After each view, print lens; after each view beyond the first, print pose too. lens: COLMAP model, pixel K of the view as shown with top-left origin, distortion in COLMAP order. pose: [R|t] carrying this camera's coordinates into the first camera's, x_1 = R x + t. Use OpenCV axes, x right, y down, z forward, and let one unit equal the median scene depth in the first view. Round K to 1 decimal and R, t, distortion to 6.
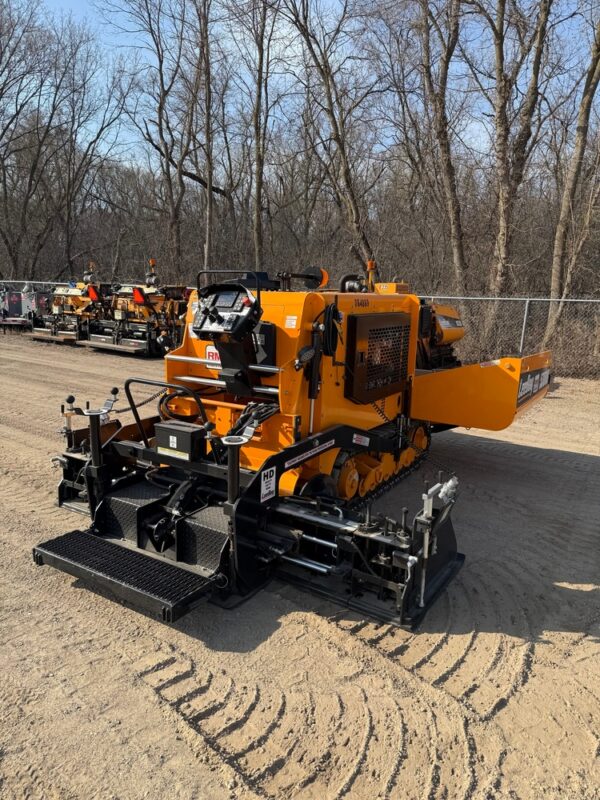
lens RADIAL K [[561.7, 0, 297.6], [0, 561.7, 395.7], [0, 0, 1]] dist [0.041256, -0.057061]
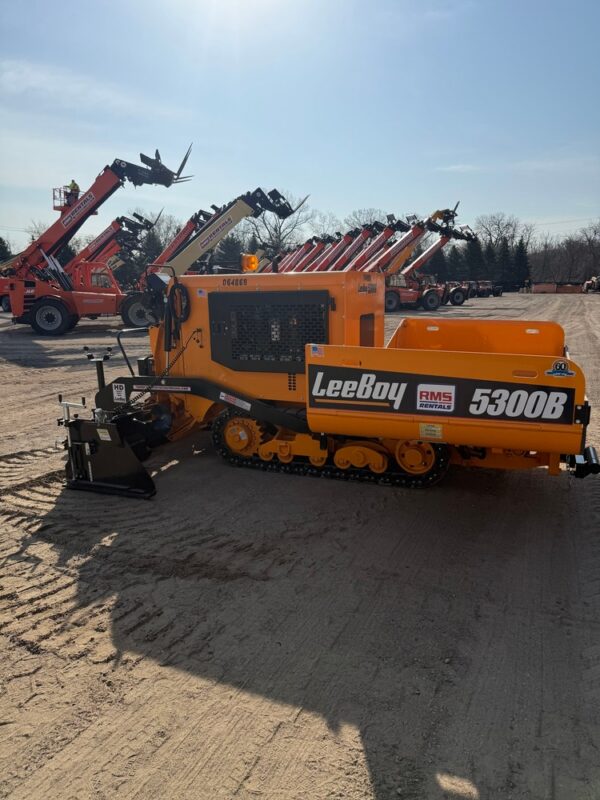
lens RADIAL K [[561.7, 0, 299.9], [0, 561.7, 397.6], [0, 0, 1]] dist [0.041256, -0.057061]
pose [[0.160628, 0.154867, -0.974790, 1.491297], [-0.155847, 0.979204, 0.129887, -0.117671], [0.974633, 0.131055, 0.181423, 1.083376]]
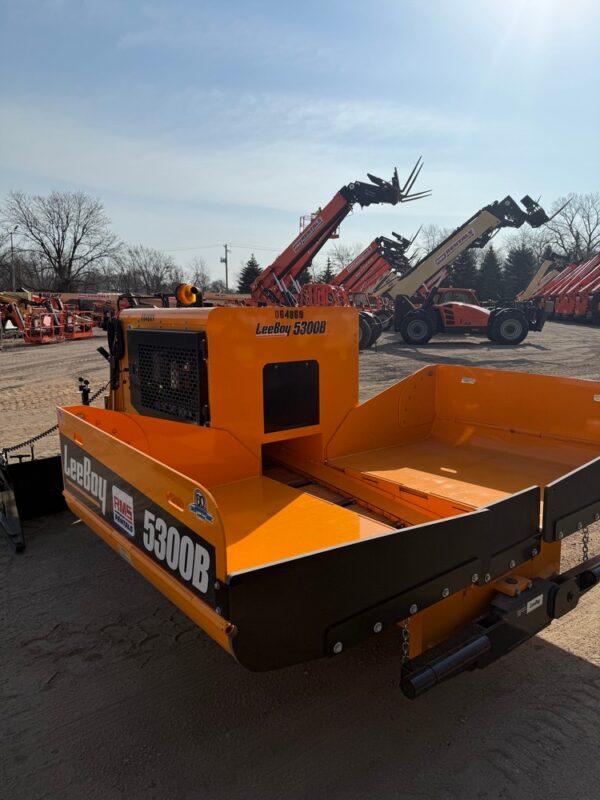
lens RADIAL K [[561.7, 0, 294.5], [0, 561.7, 391.7], [0, 0, 1]] dist [0.041256, -0.057061]
pose [[-0.355075, 0.111663, -0.928145, 1.107759], [-0.161297, 0.970633, 0.178481, -0.295060], [0.920818, 0.213081, -0.326636, 1.814668]]
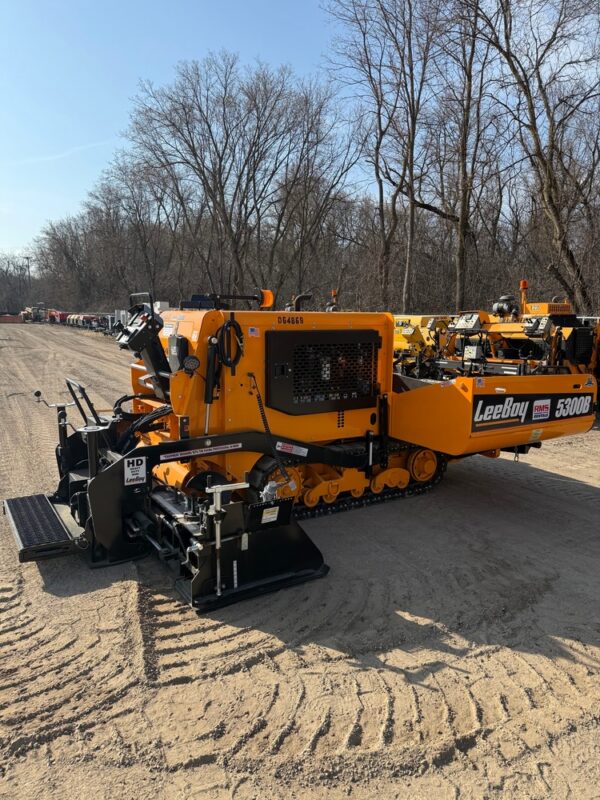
lens RADIAL K [[561.7, 0, 296.0], [0, 561.7, 392.5], [0, 0, 1]] dist [0.041256, -0.057061]
pose [[0.898093, 0.038576, -0.438111, 0.681111], [-0.062752, 0.997193, -0.040833, 0.017949], [0.435307, 0.064164, 0.897993, 0.059591]]
